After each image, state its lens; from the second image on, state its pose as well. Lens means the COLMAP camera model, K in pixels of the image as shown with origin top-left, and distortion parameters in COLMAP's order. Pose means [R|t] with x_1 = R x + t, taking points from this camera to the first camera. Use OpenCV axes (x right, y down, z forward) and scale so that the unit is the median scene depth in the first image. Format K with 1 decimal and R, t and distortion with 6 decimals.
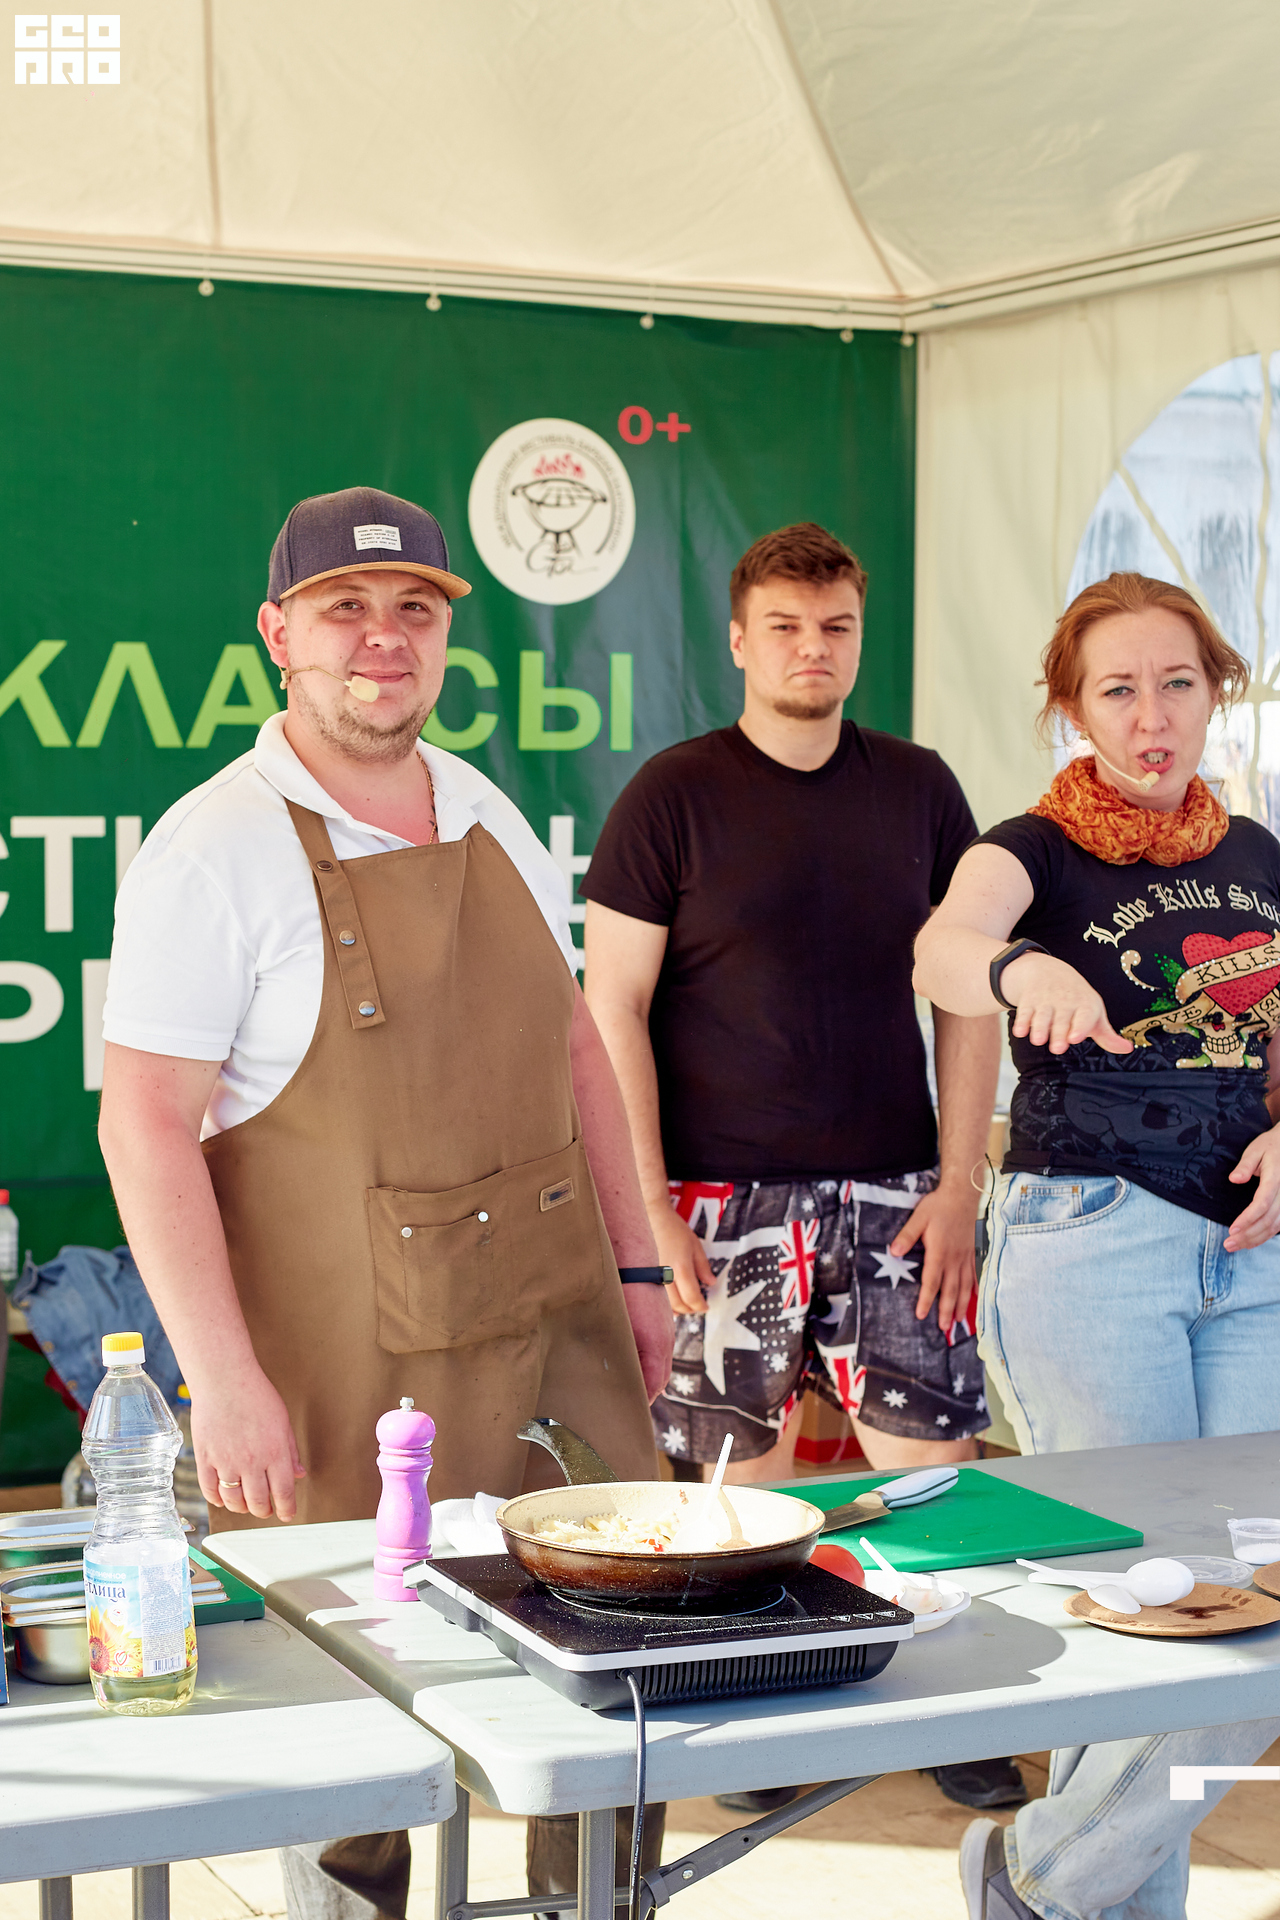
lens RADIAL K [[3065.7, 0, 699.4], [0, 3065.7, 927.0], [0, 0, 1]] dist [-0.094875, 0.000000]
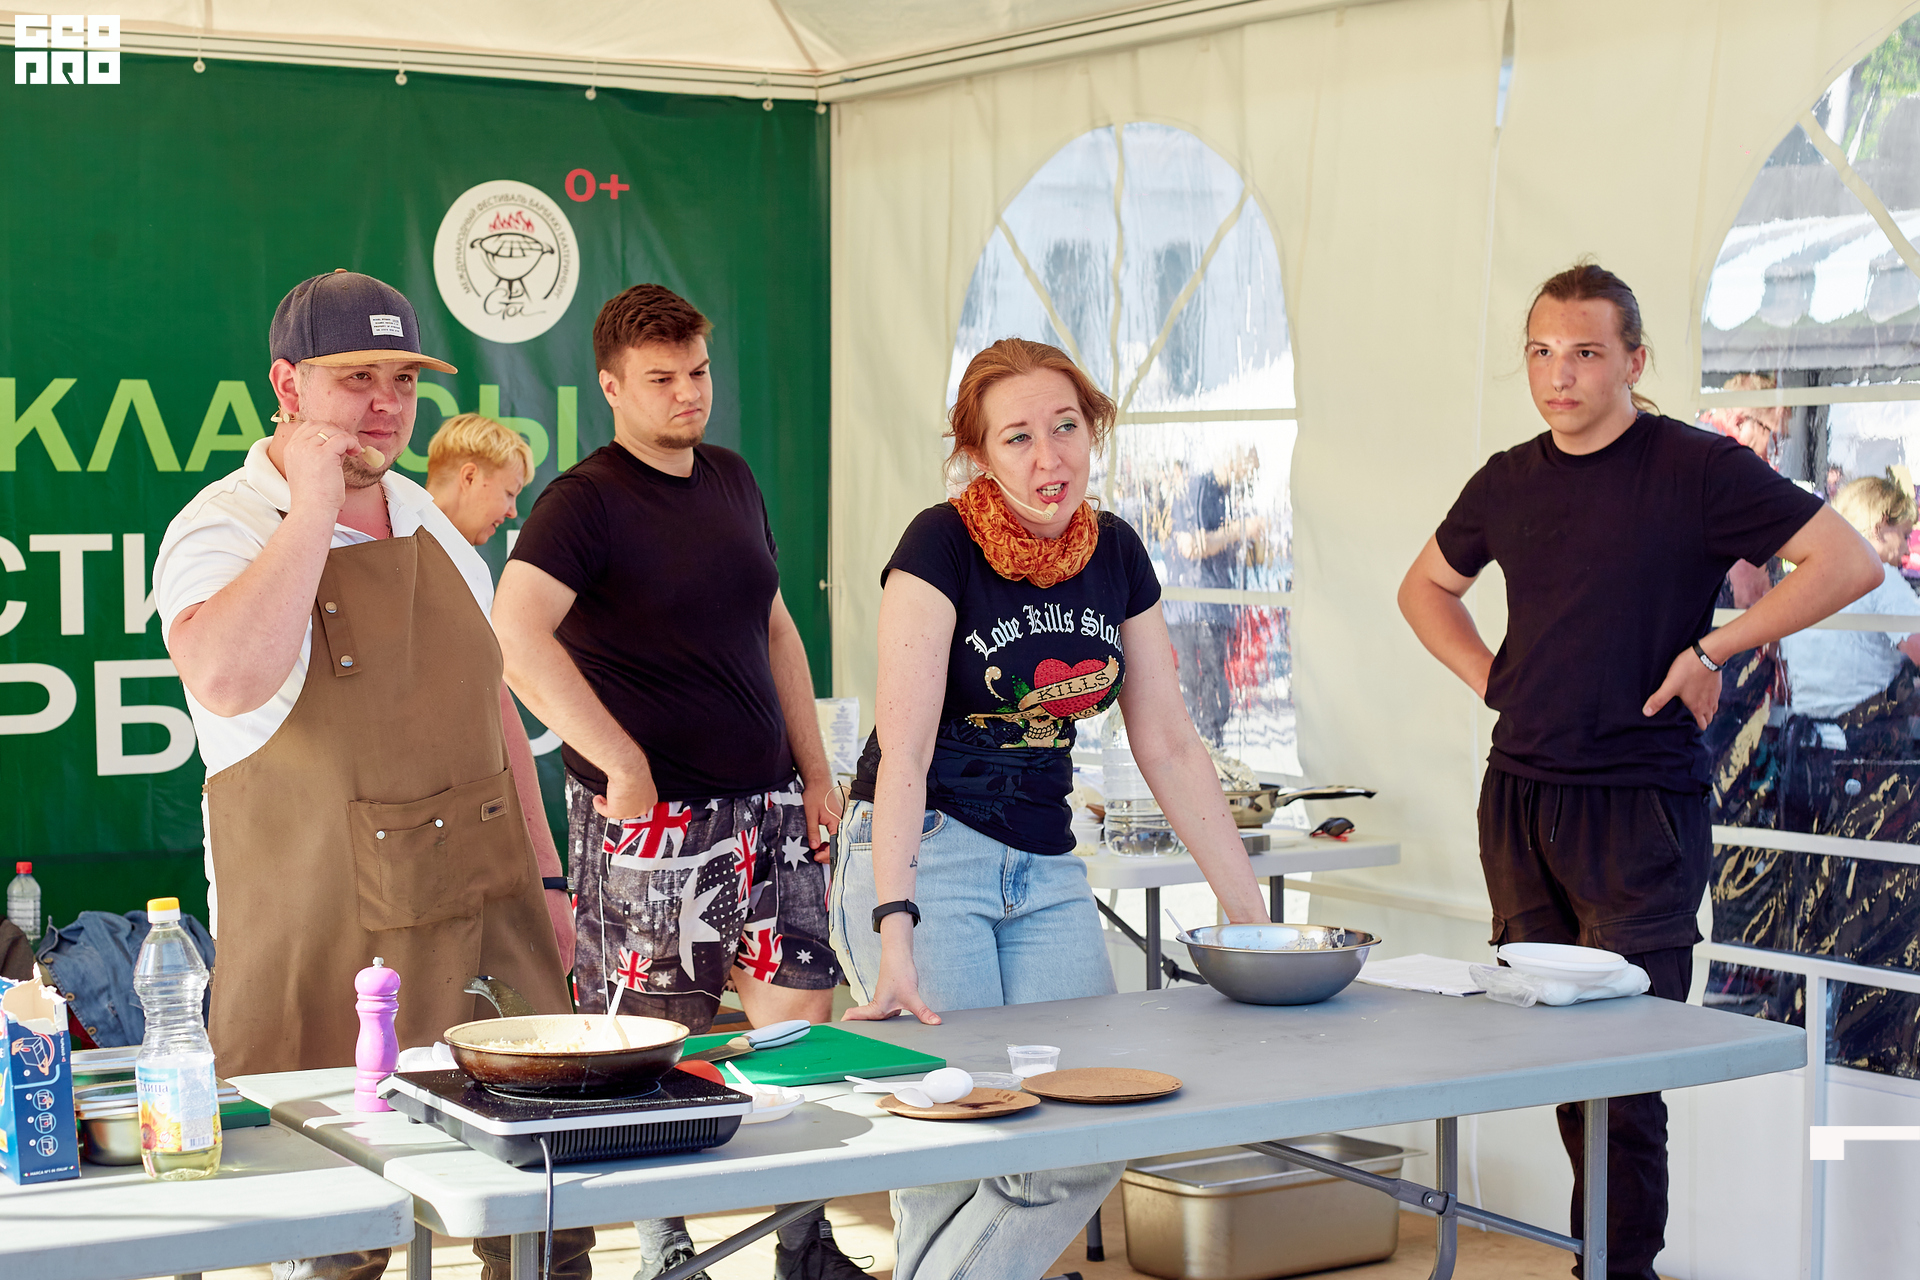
lens RADIAL K [[3259.7, 0, 966.2], [0, 3259.7, 645.3], [0, 0, 1]] dist [-0.078798, 0.000000]
pose [[0.996850, -0.011396, 0.078485, 0.027486], [0.011882, 0.999913, -0.005735, 0.017024], [-0.078413, 0.006650, 0.996899, -0.235444]]
